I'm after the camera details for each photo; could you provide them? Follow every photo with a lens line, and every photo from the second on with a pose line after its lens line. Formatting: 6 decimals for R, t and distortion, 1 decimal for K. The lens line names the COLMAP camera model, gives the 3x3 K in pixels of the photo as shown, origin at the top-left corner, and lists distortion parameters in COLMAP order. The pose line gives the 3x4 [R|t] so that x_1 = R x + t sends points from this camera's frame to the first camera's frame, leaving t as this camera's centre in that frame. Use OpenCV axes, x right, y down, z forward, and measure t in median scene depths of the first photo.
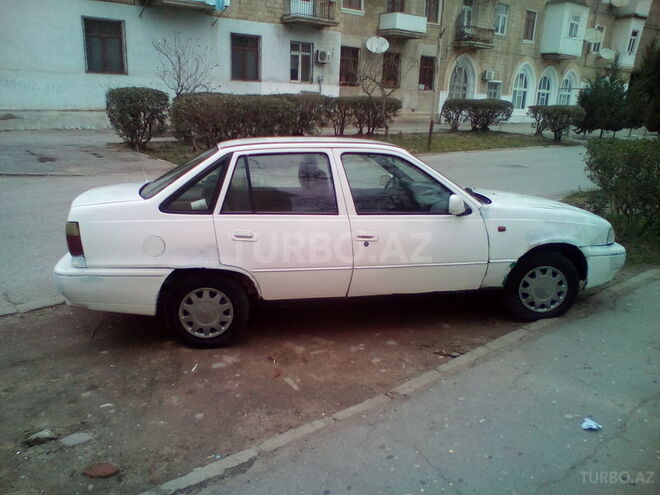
lens RADIAL K [[523.5, 0, 304.6], [0, 523.5, 246.8], [0, 0, 1]] dist [-0.008881, 0.001842]
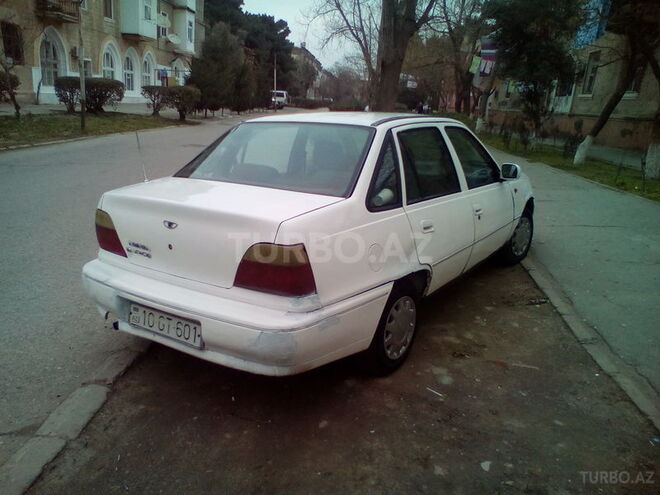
lens RADIAL K [[538.9, 0, 308.7], [0, 538.9, 246.1], [0, 0, 1]] dist [-0.011444, -0.005868]
pose [[0.703965, -0.178197, 0.687516, -0.104700], [0.160981, 0.982853, 0.089912, -0.012105], [-0.691750, 0.047383, 0.720581, 0.060524]]
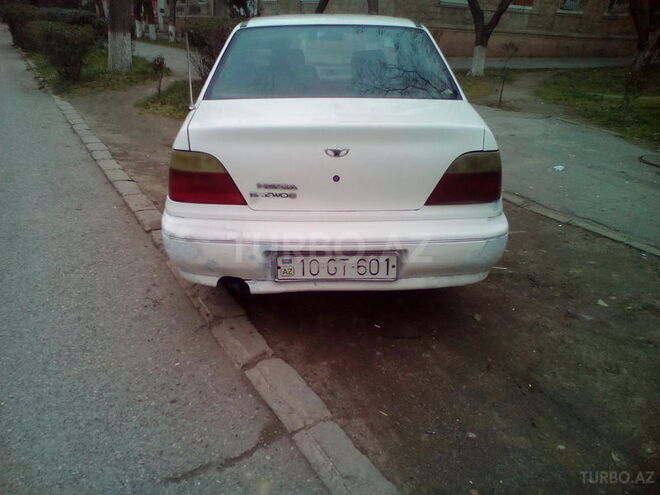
lens RADIAL K [[538.9, 0, 308.7], [0, 538.9, 246.1], [0, 0, 1]] dist [-0.011444, -0.005868]
pose [[0.165313, -0.391422, 0.905241, -0.134070], [0.232204, 0.907514, 0.350000, -0.026947], [-0.958516, 0.152341, 0.240914, 0.128186]]
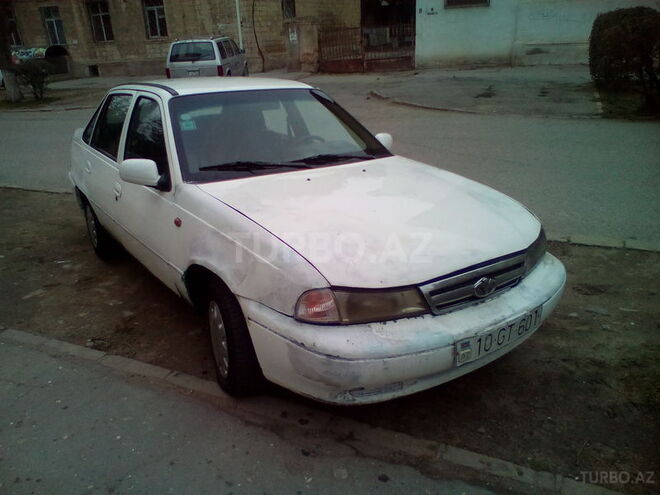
lens RADIAL K [[538.9, 0, 308.7], [0, 538.9, 246.1], [0, 0, 1]] dist [-0.011444, -0.005868]
pose [[0.431872, 0.283671, -0.856165, 0.137496], [-0.190192, 0.956550, 0.220993, -0.024895], [0.881654, 0.067395, 0.467059, 0.107747]]
